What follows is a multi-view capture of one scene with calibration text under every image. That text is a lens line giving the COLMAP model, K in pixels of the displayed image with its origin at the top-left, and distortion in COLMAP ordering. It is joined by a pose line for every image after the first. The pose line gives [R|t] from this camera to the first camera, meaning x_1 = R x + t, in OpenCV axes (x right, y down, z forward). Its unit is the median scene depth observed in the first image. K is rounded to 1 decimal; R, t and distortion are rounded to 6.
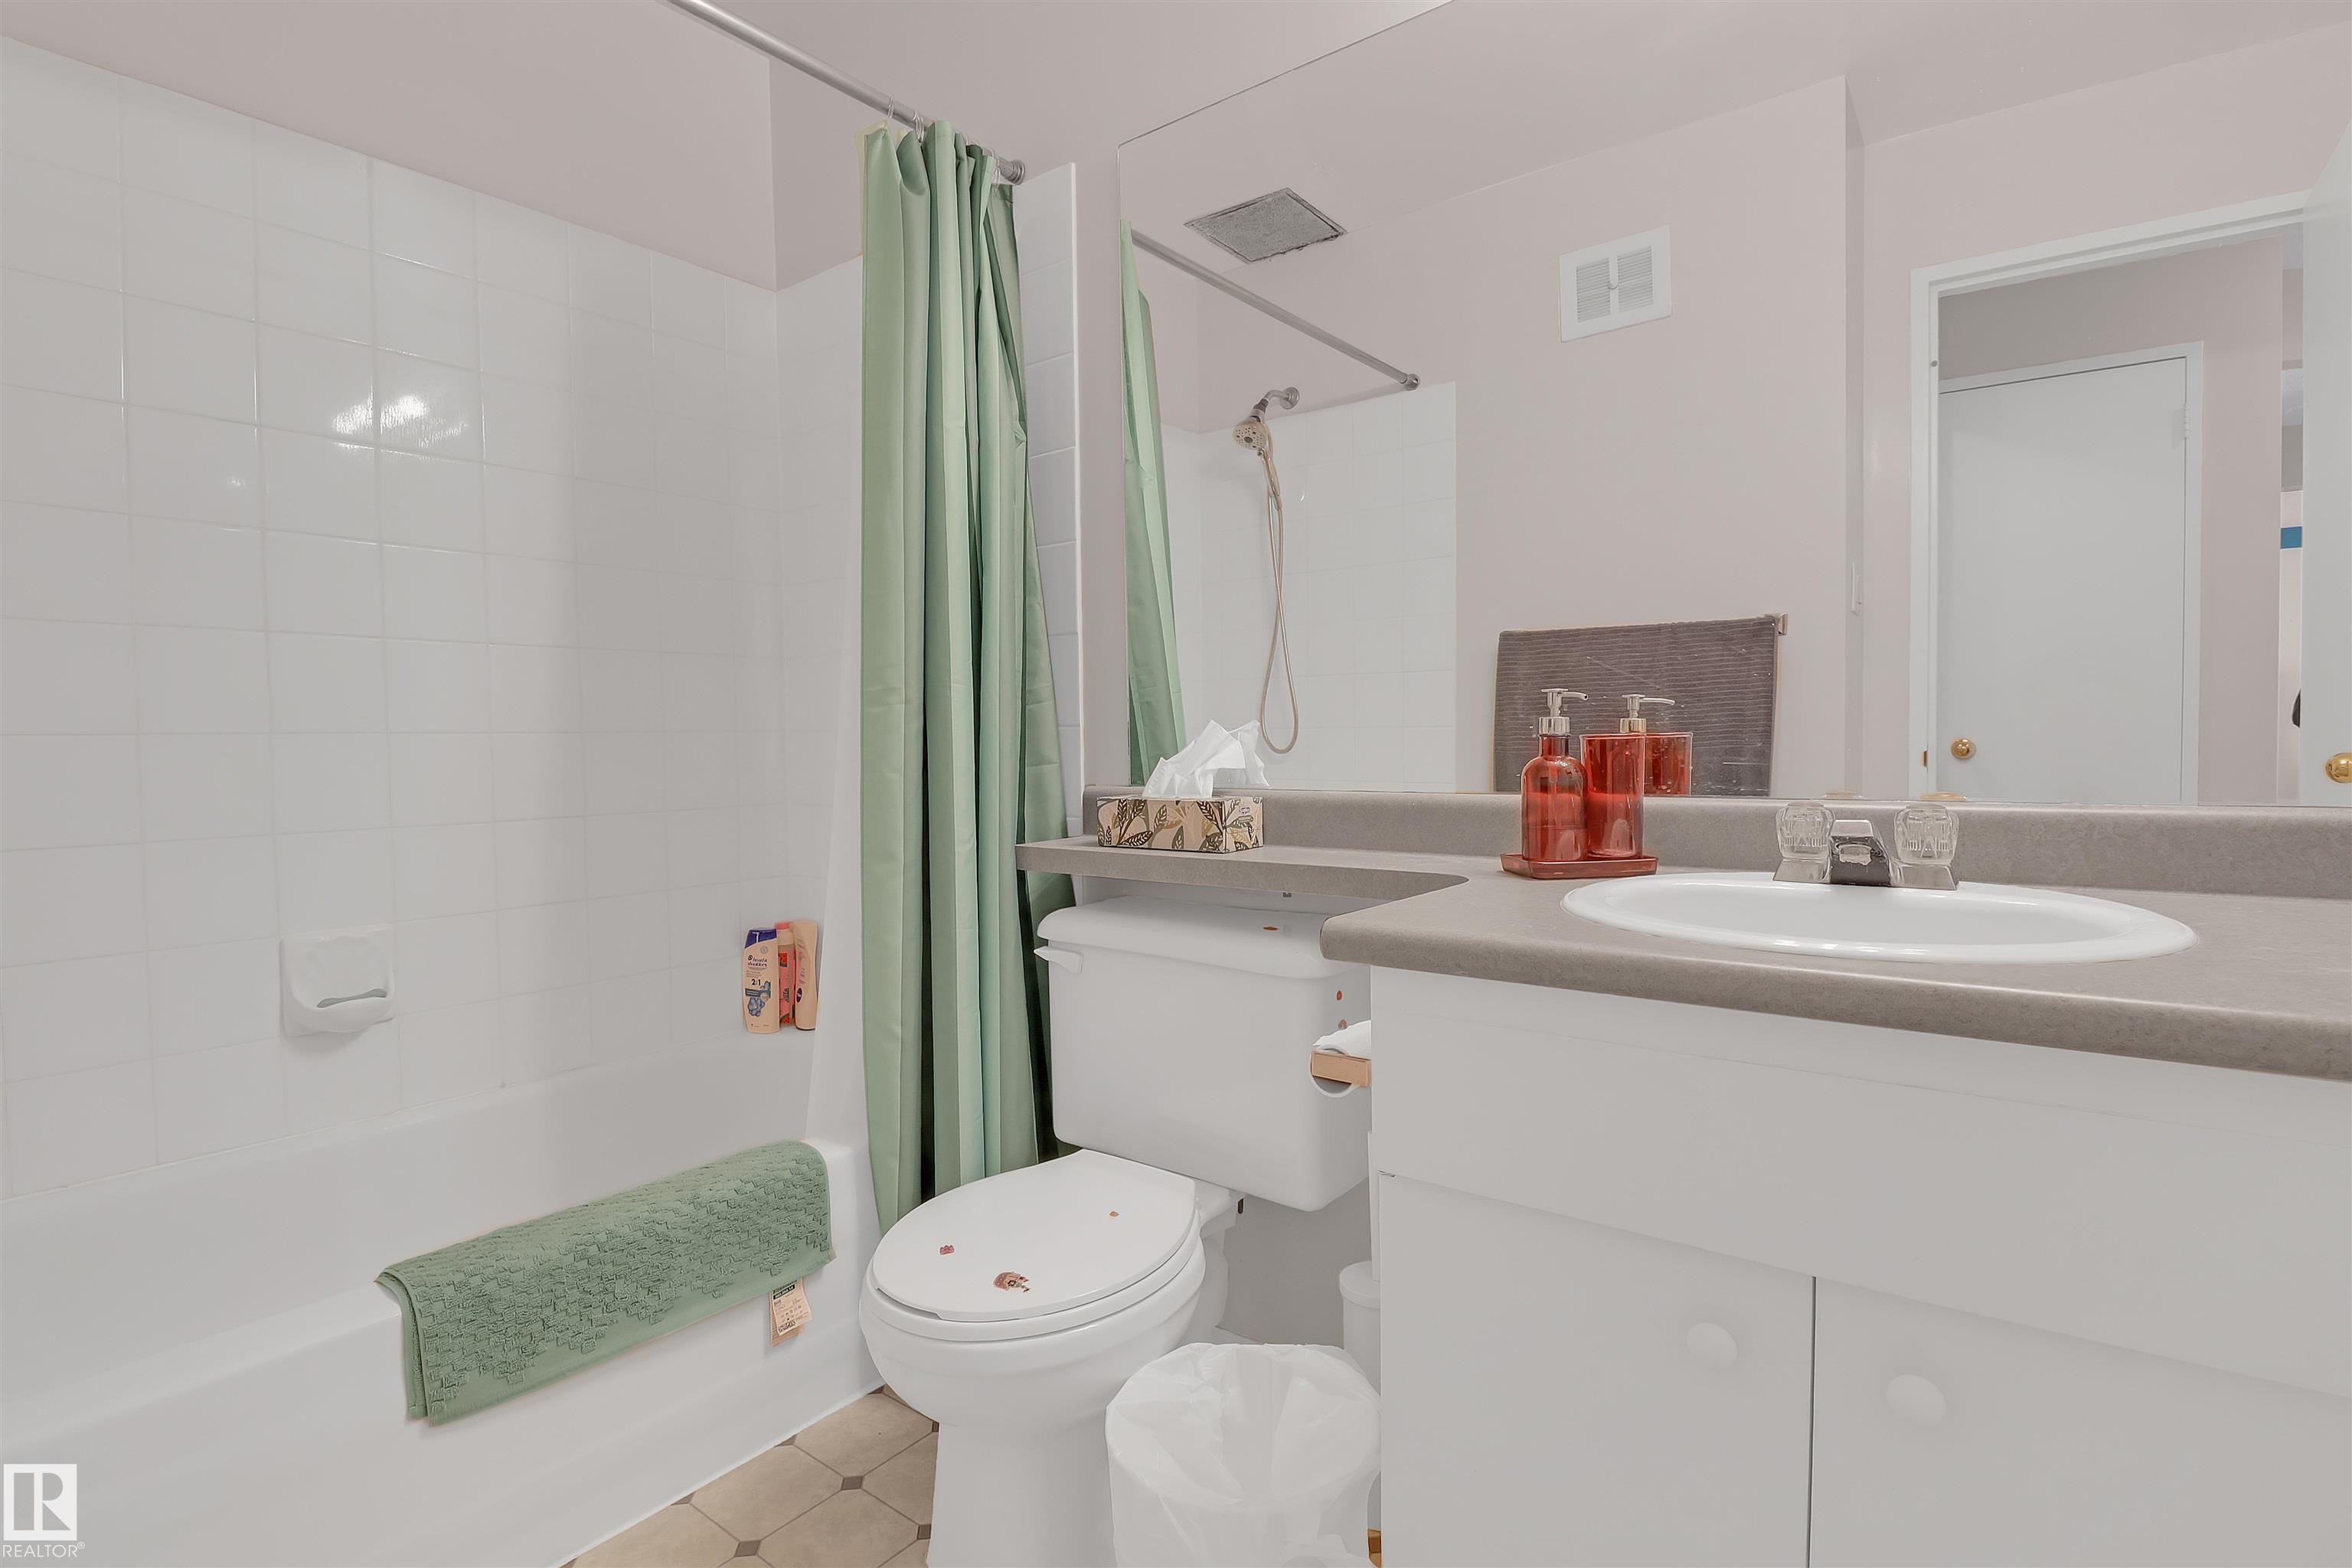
lens RADIAL K [[1150.5, 0, 1132.2], [0, 1150.5, 776.9], [0, 0, 1]] dist [0.006081, -0.010519]
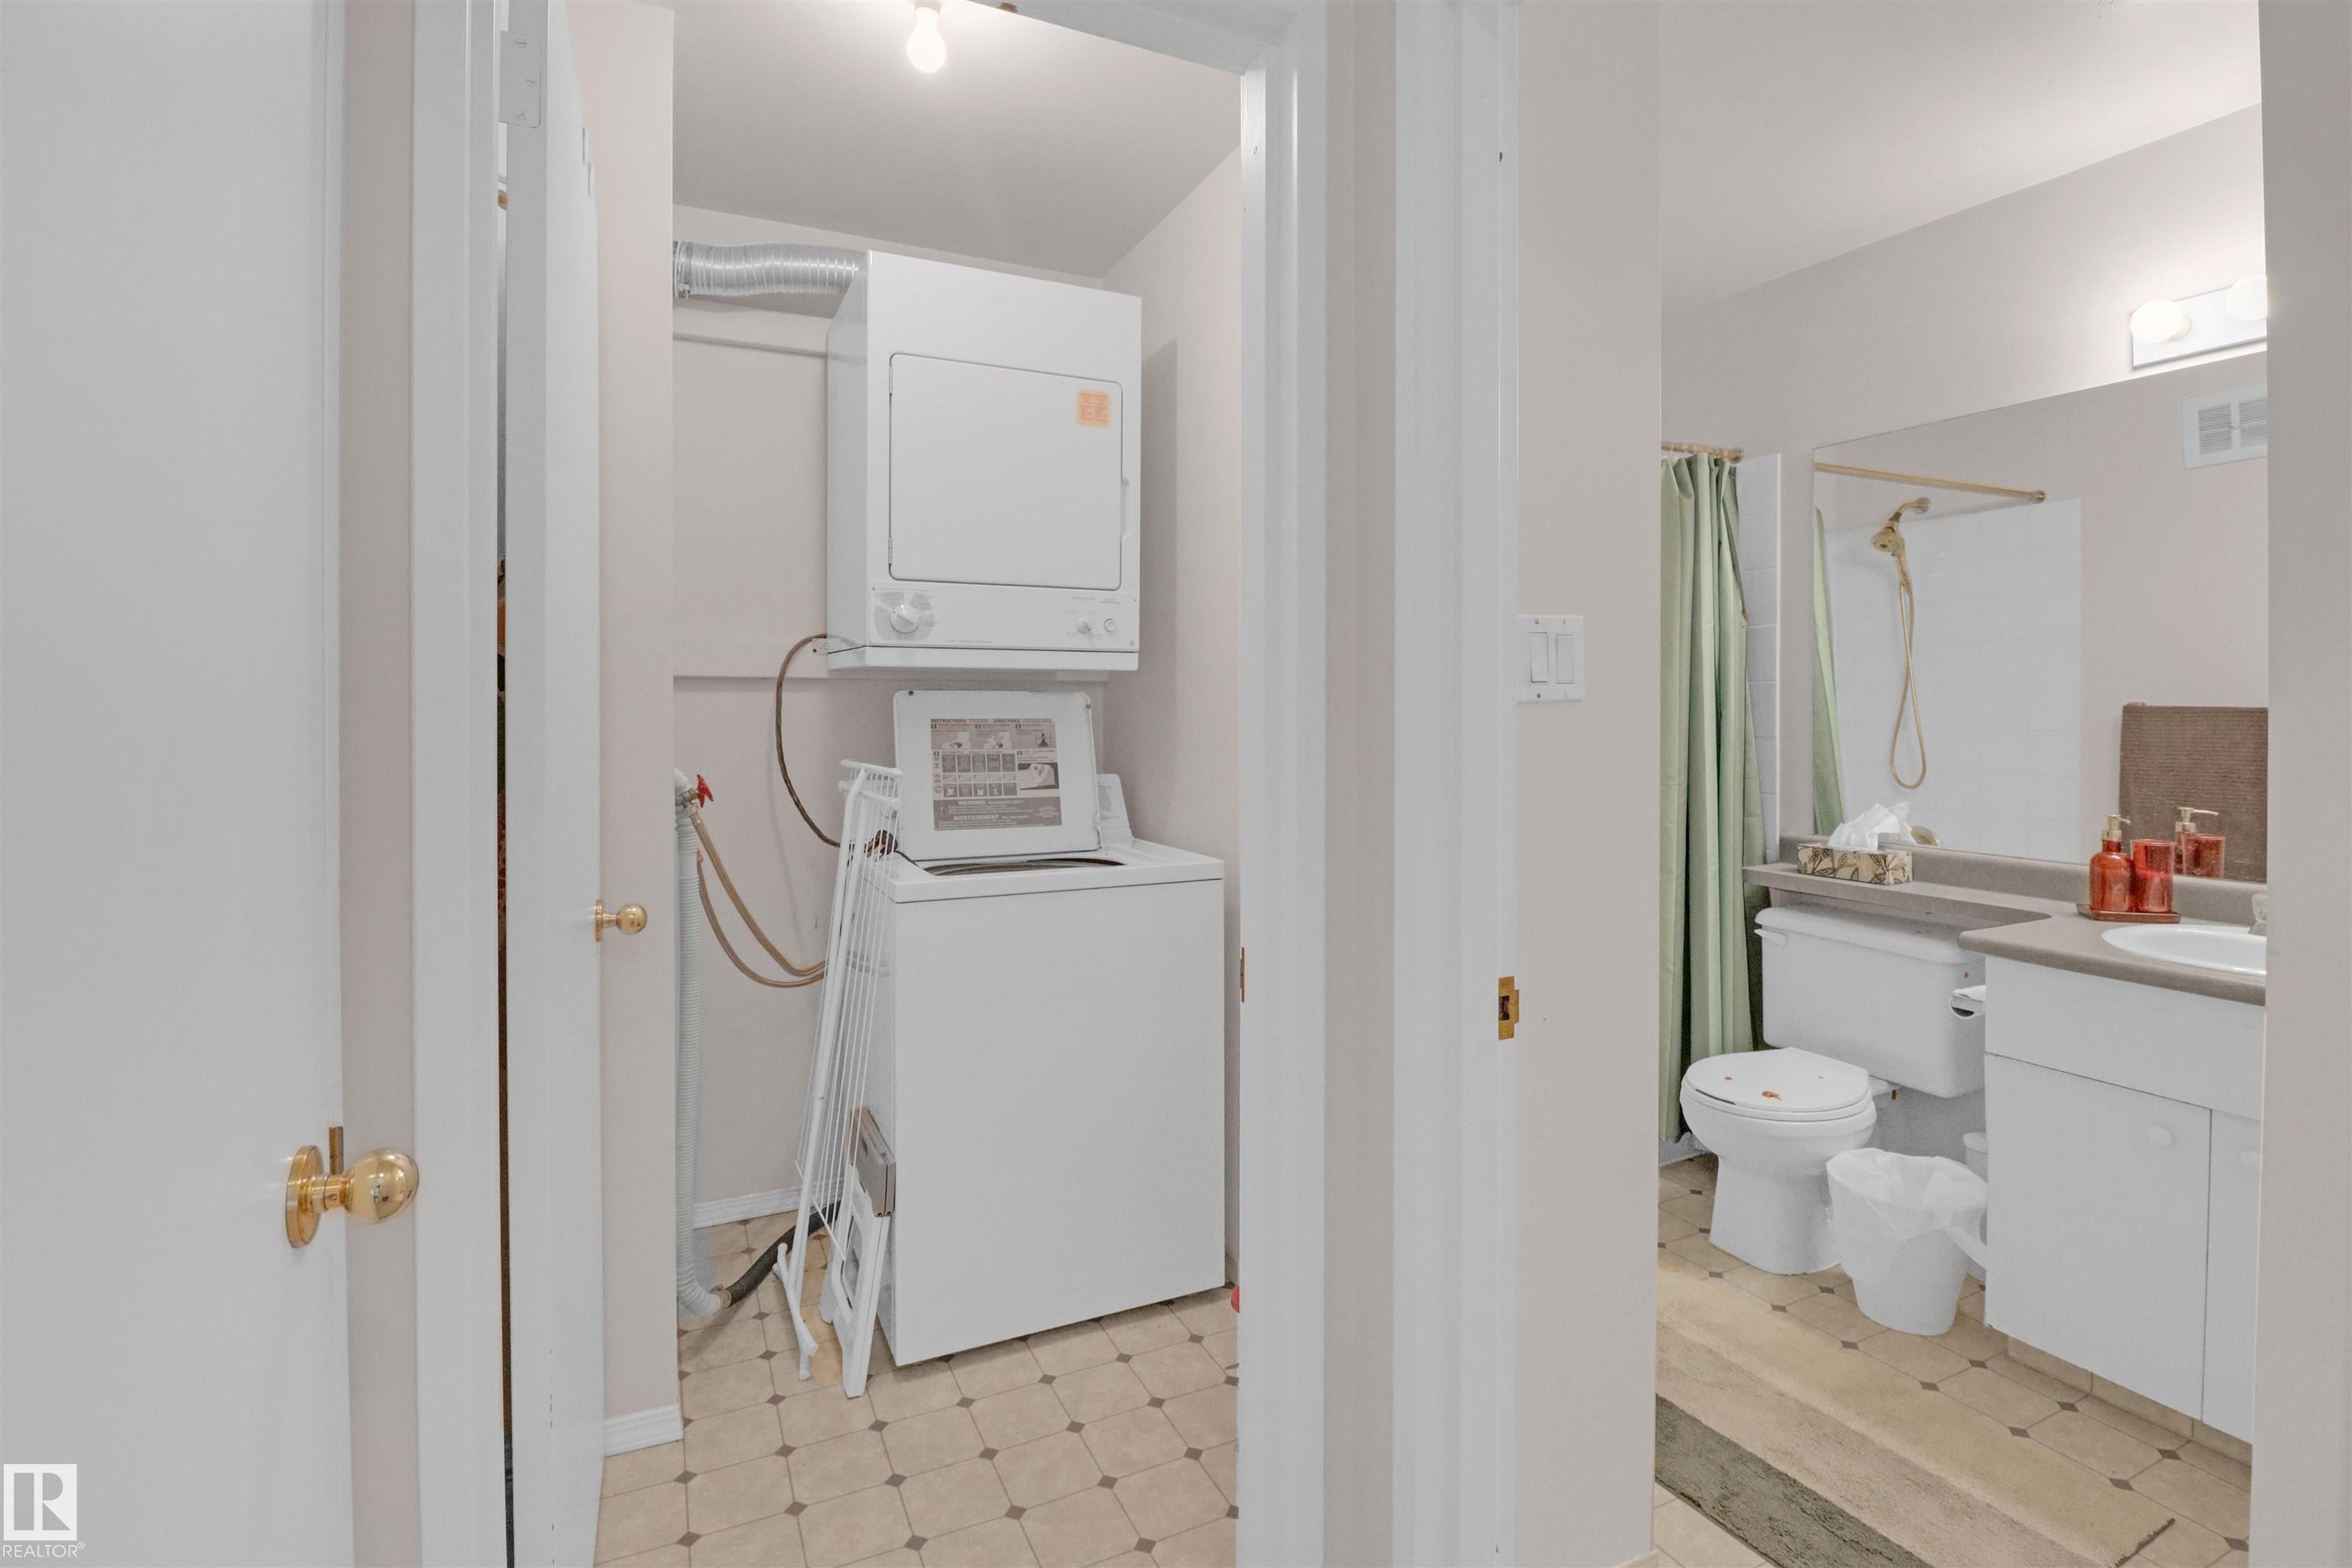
lens RADIAL K [[1150.5, 0, 1171.0], [0, 1150.5, 697.5], [0, 0, 1]] dist [0.006081, -0.010519]
pose [[0.911846, 0.017612, -0.410154, -0.183178], [-0.030122, 0.999257, -0.024058, -0.131852], [0.409425, 0.034292, 0.911699, -0.955626]]
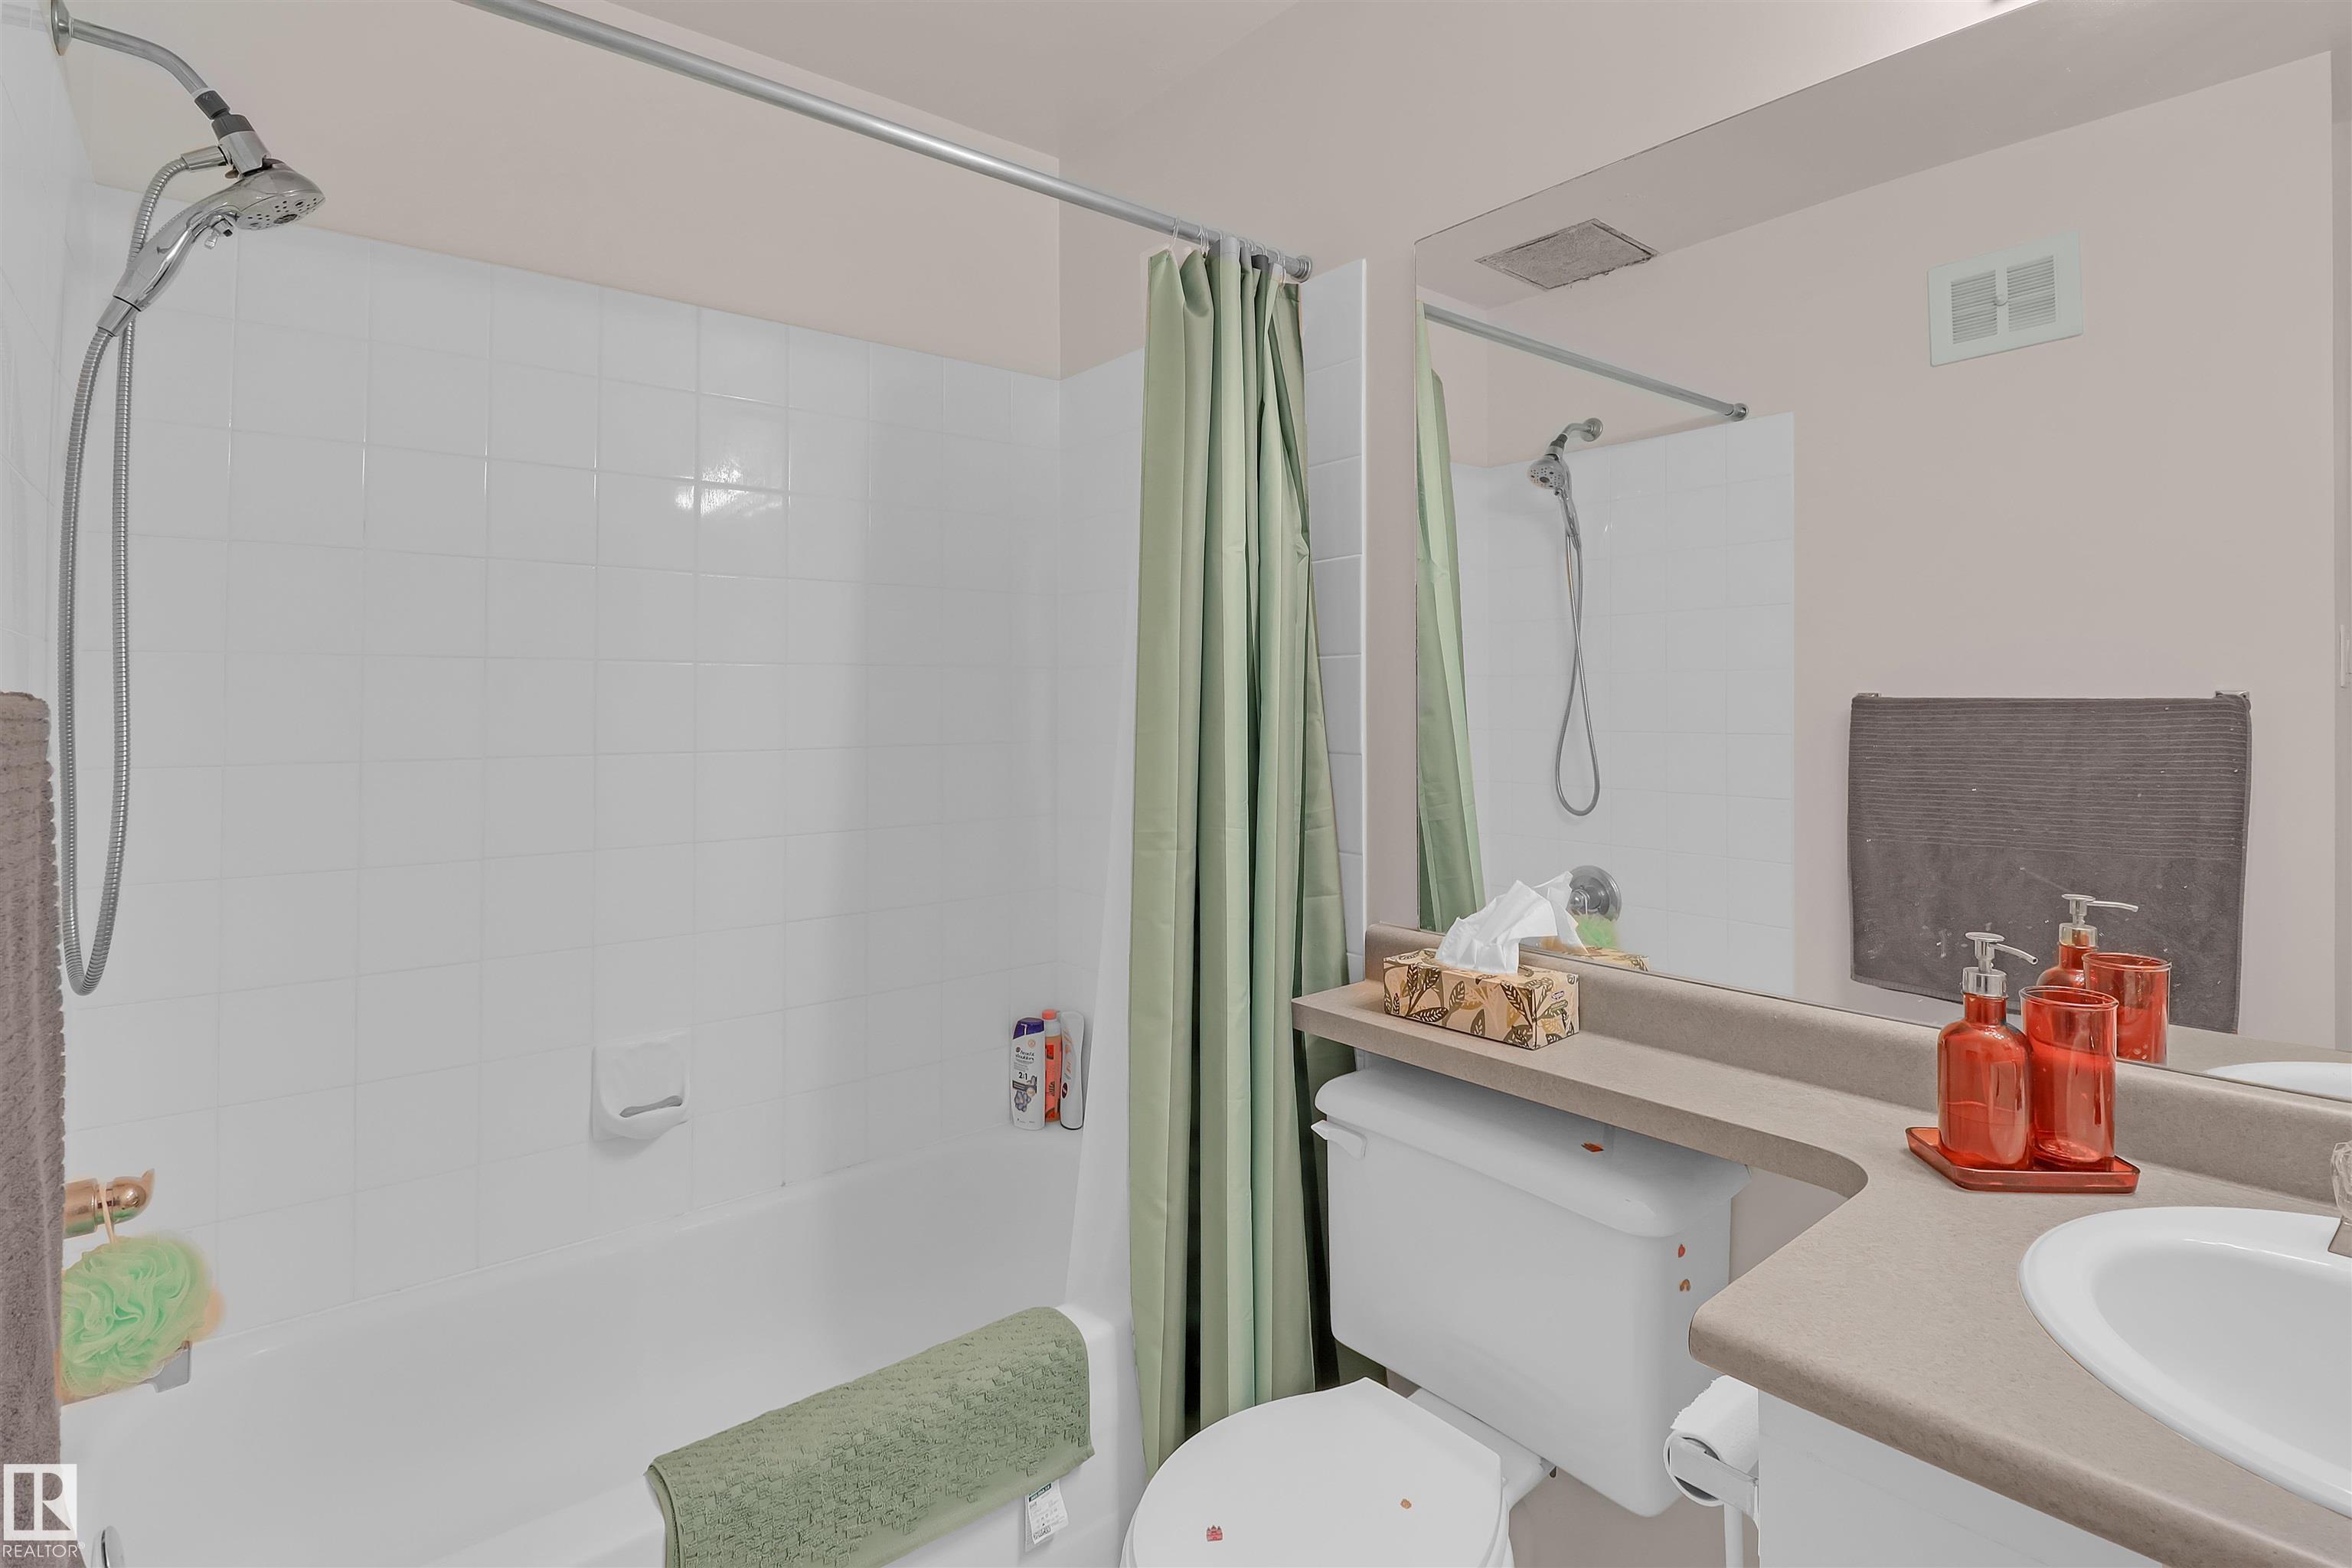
lens RADIAL K [[1143.5, 0, 1138.2], [0, 1143.5, 692.0], [0, 0, 1]] dist [0.011693, -0.002716]
pose [[0.974598, 0.010970, -0.223693, -0.019702], [-0.020911, 0.998894, -0.042123, -0.151666], [0.222983, 0.045731, 0.973749, 0.069129]]
